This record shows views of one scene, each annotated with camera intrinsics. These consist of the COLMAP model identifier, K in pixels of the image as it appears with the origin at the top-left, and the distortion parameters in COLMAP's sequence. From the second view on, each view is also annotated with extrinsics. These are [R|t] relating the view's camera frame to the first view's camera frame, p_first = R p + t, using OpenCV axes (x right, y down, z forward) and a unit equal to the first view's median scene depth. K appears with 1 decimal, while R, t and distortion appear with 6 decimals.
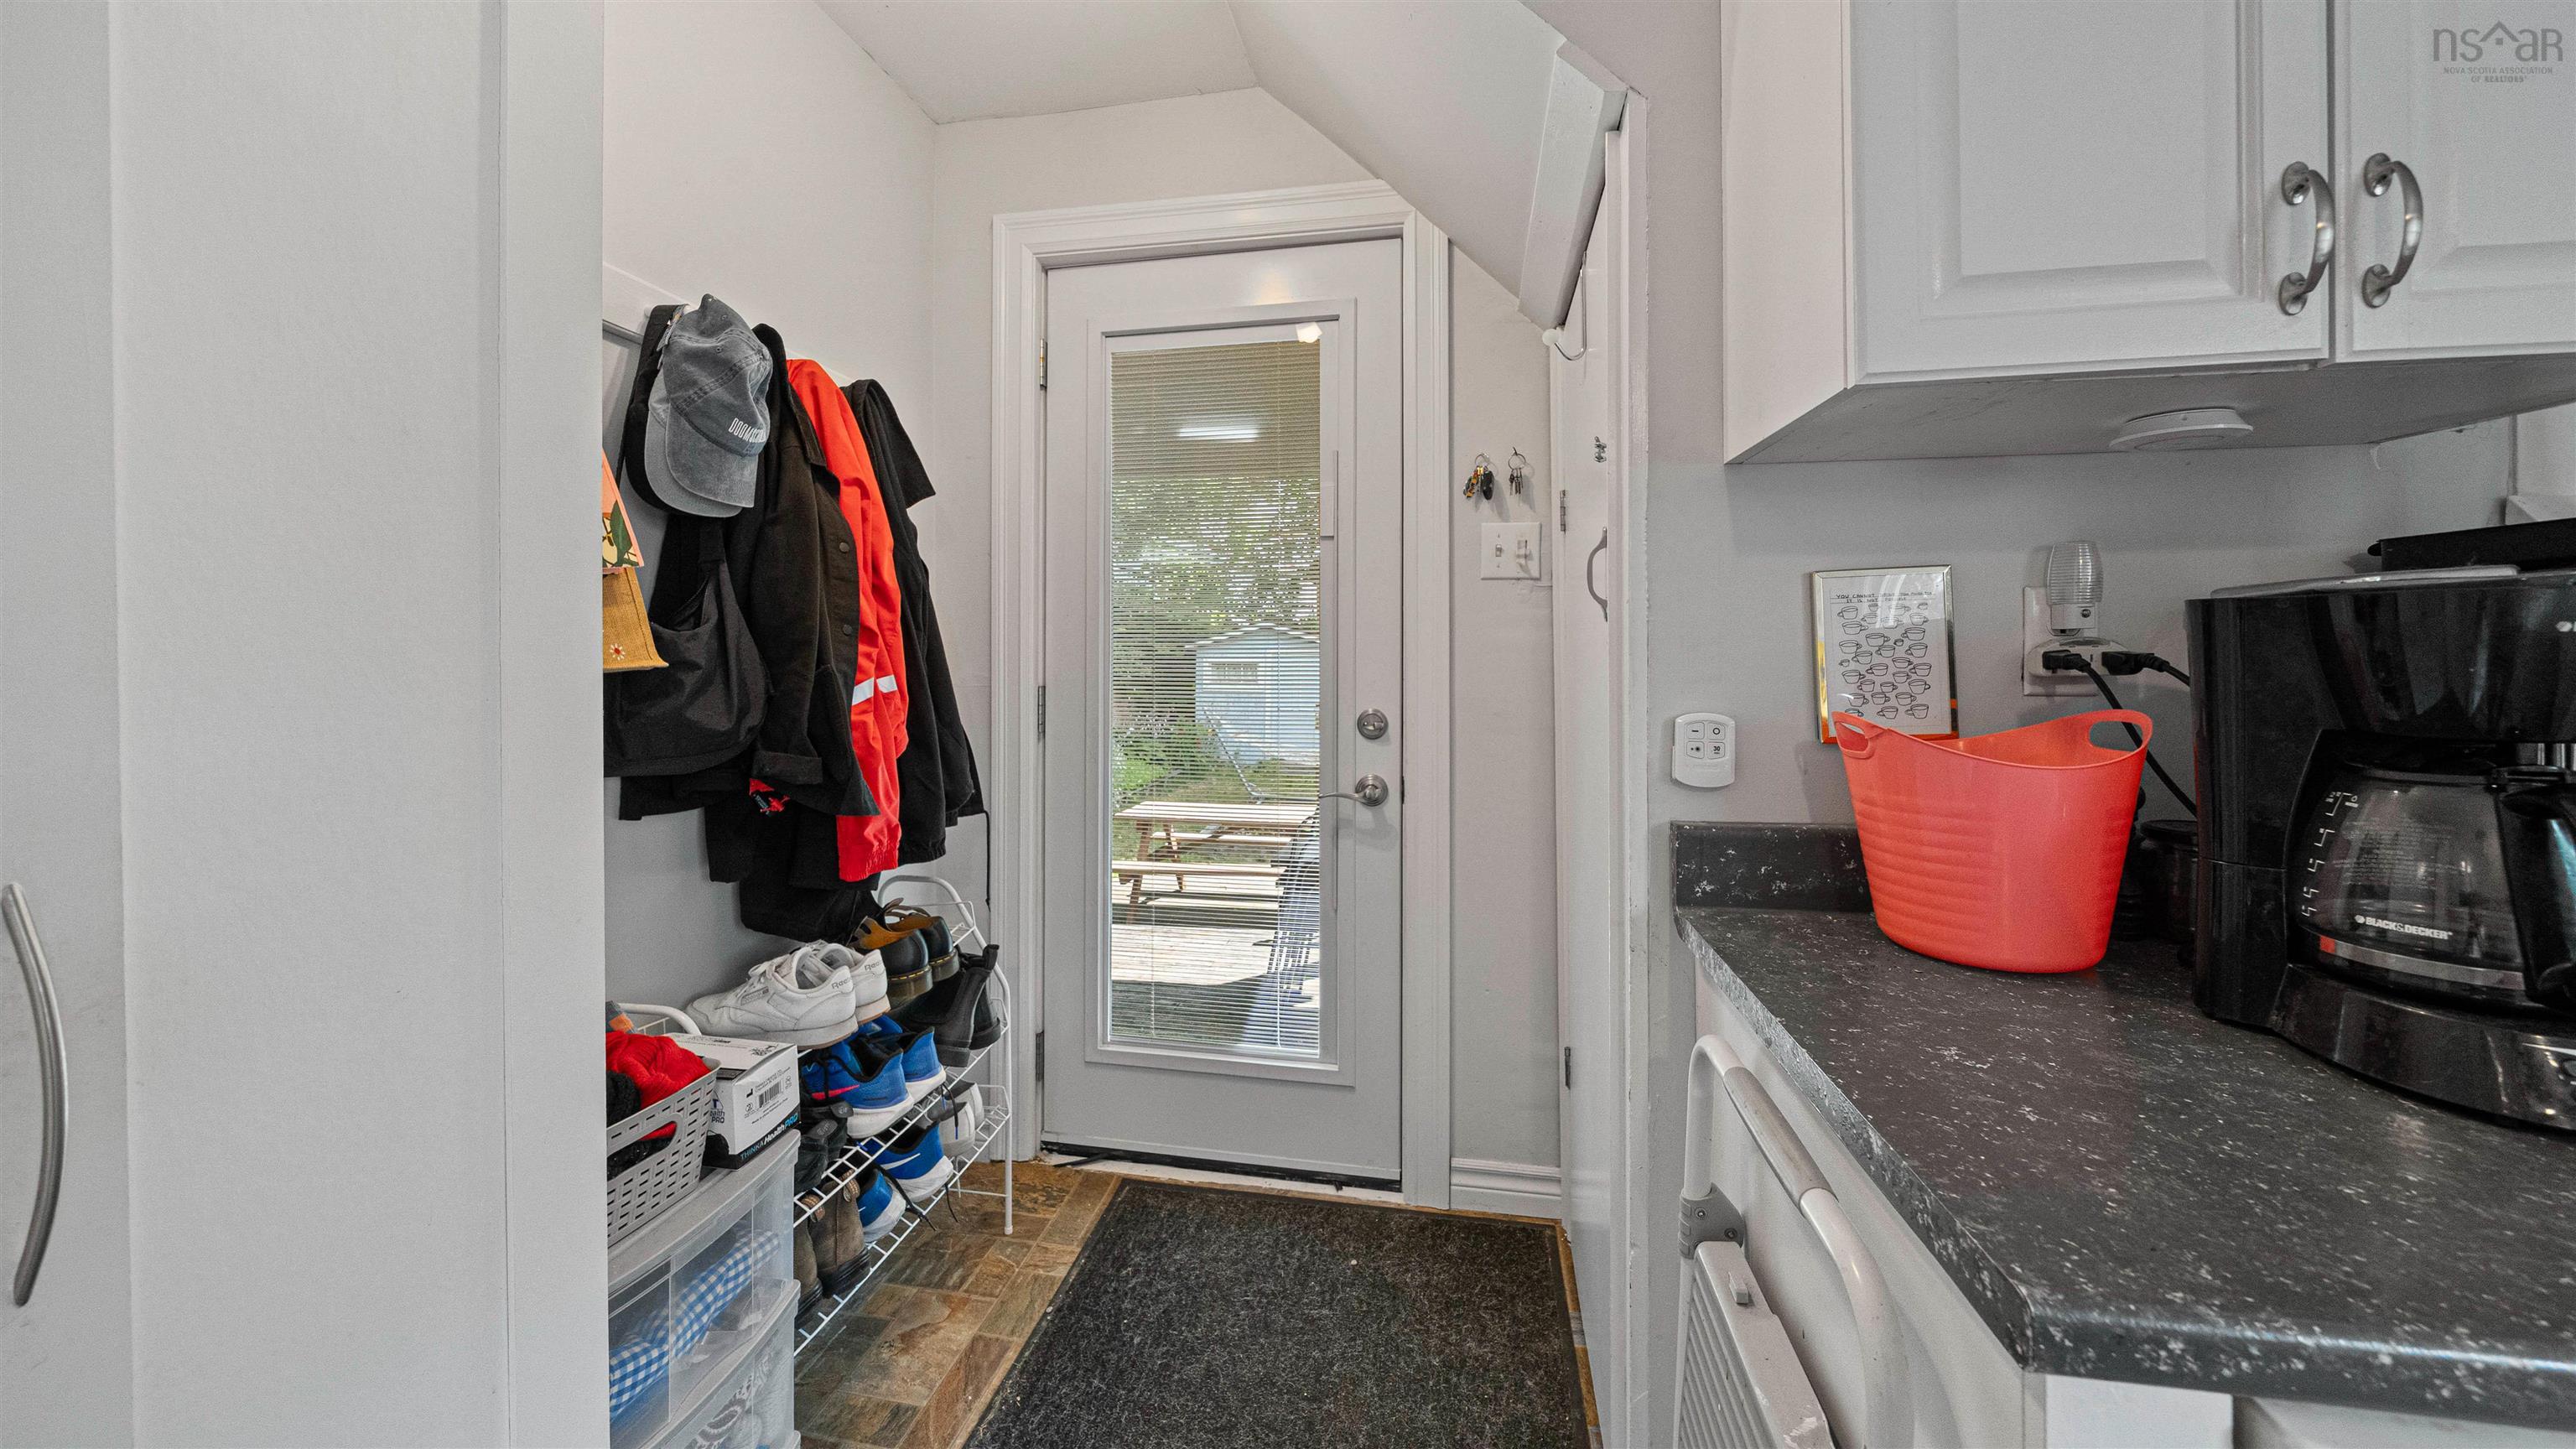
lens RADIAL K [[917.3, 0, 1299.9], [0, 917.3, 642.7], [0, 0, 1]] dist [-0.000478, -0.000046]
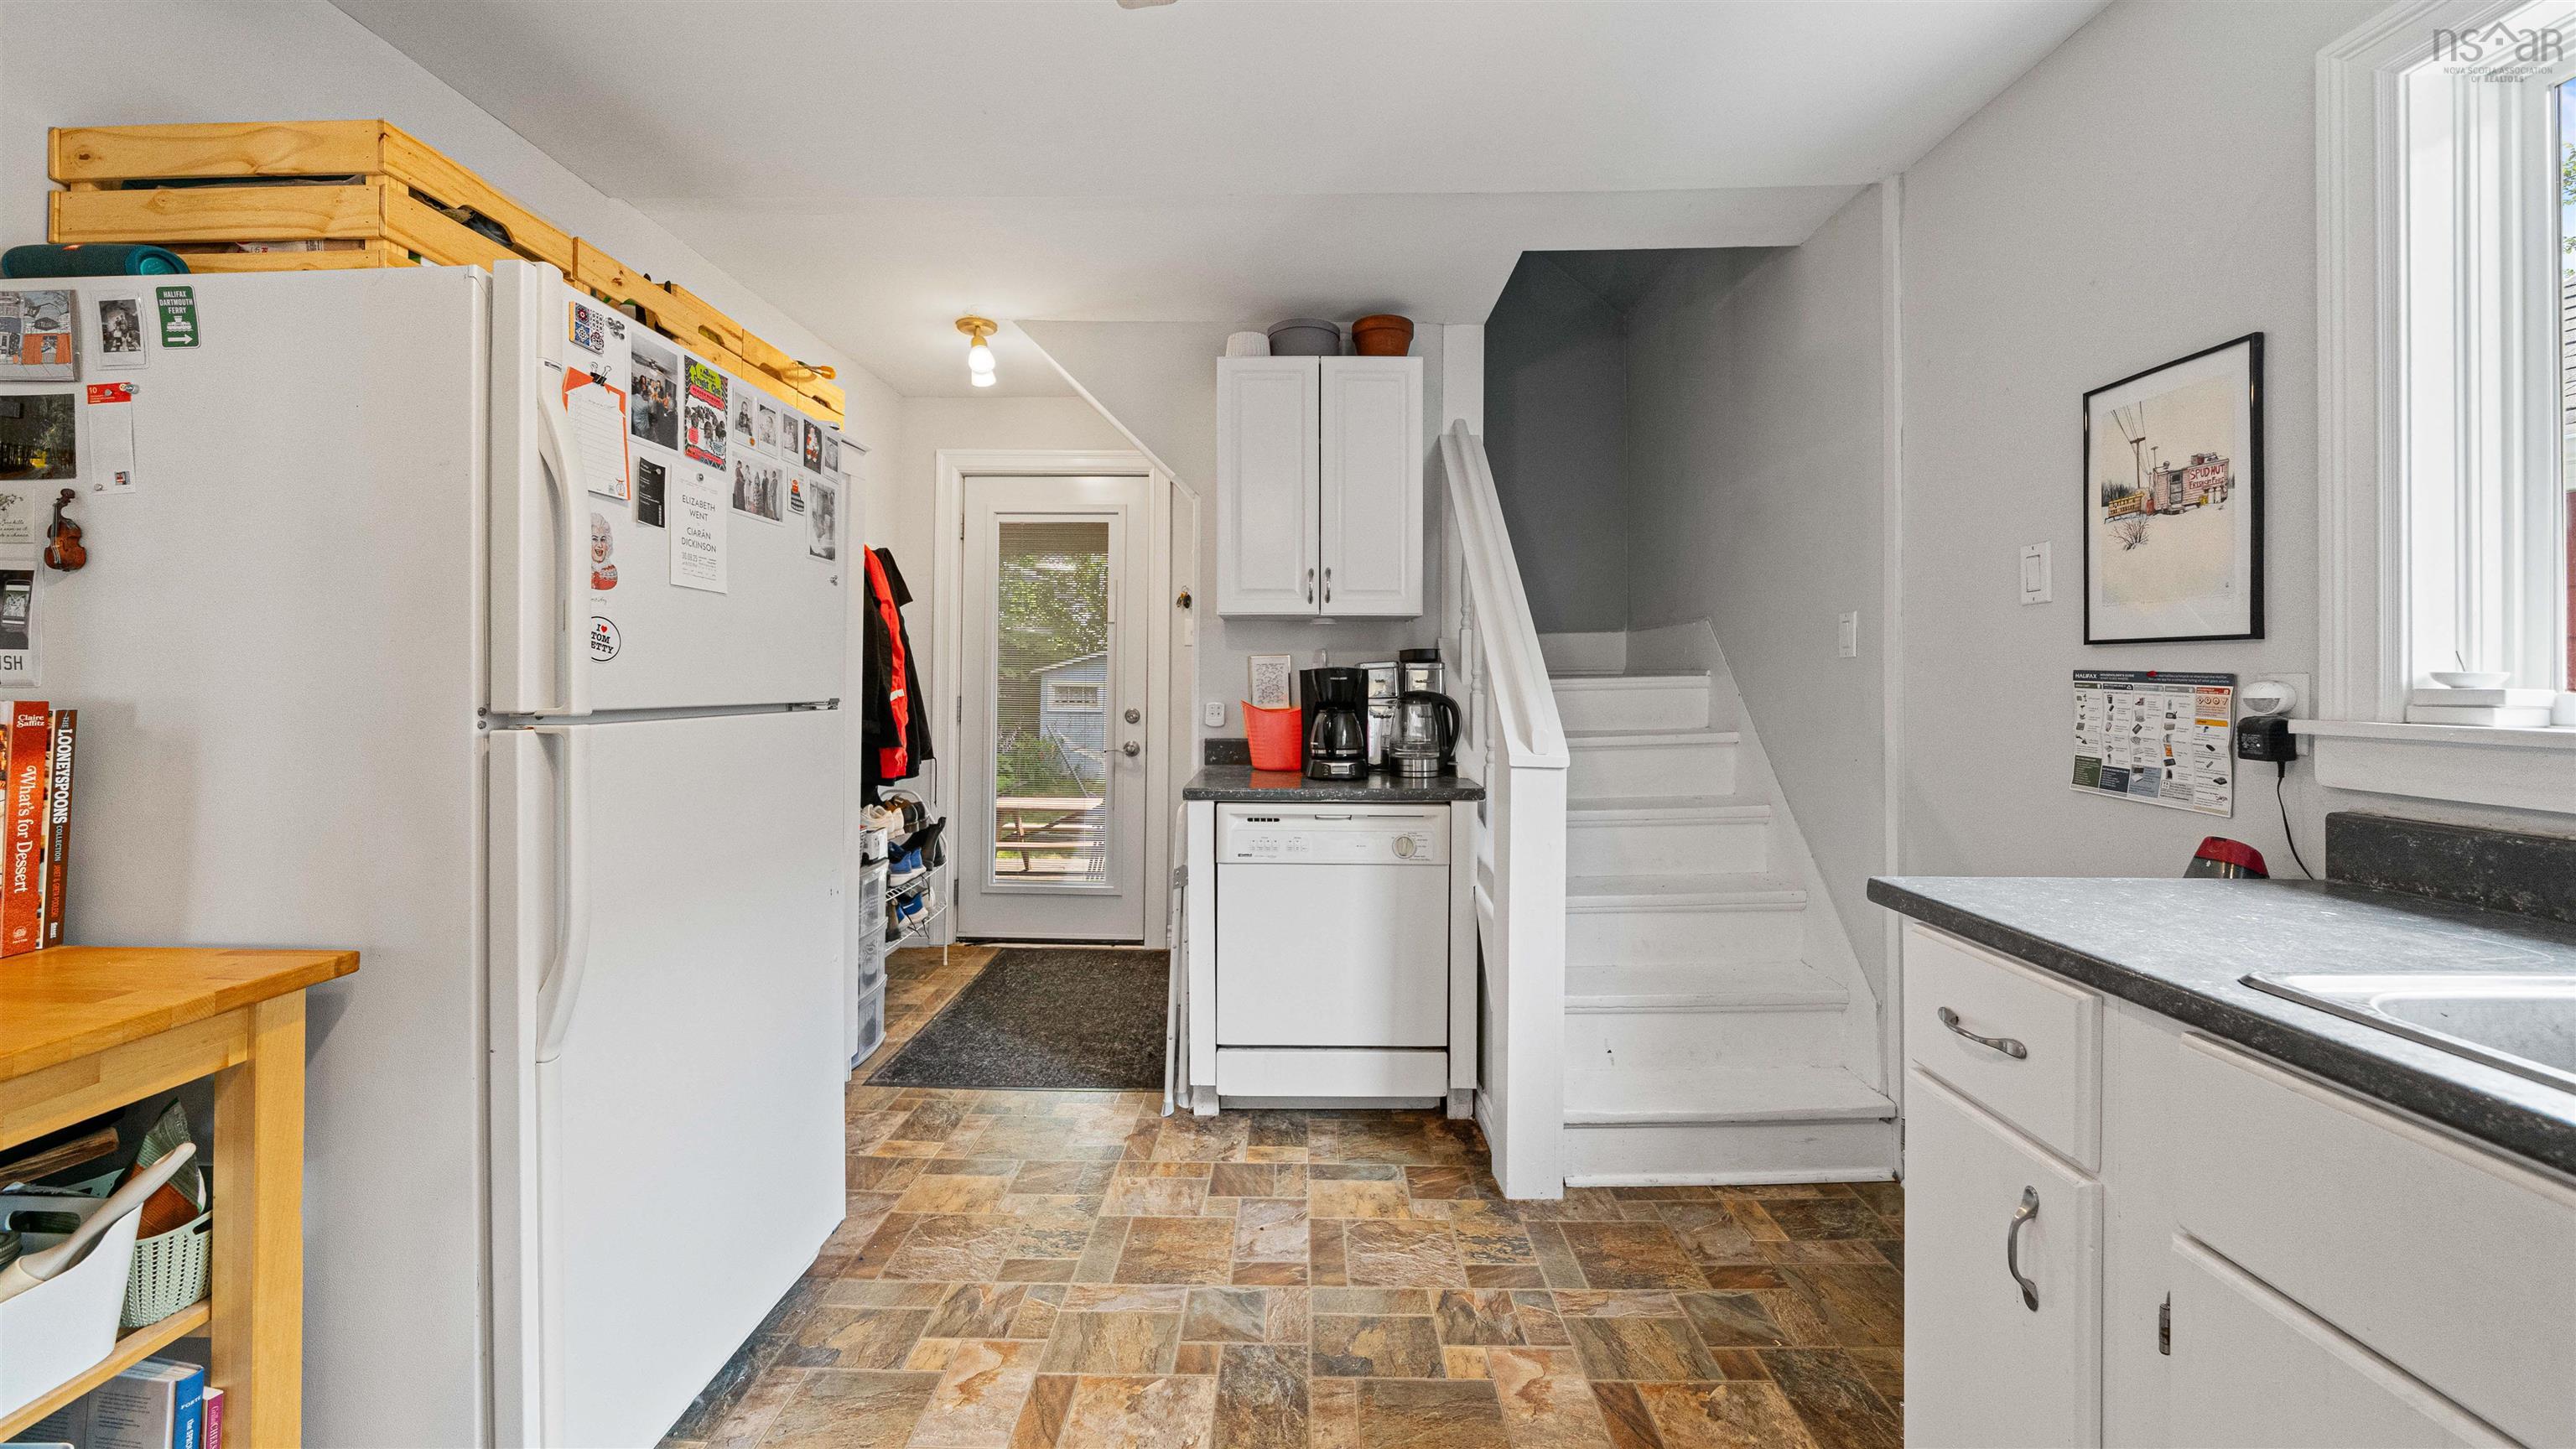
lens RADIAL K [[913.7, 0, 1276.2], [0, 913.7, 665.5], [0, 0, 1]] dist [-0.000719, -0.000097]
pose [[0.990136, 0.011468, 0.139642, 0.124143], [-0.011078, 0.999932, -0.003568, -0.020504], [-0.139674, 0.001985, 0.990196, -1.173087]]
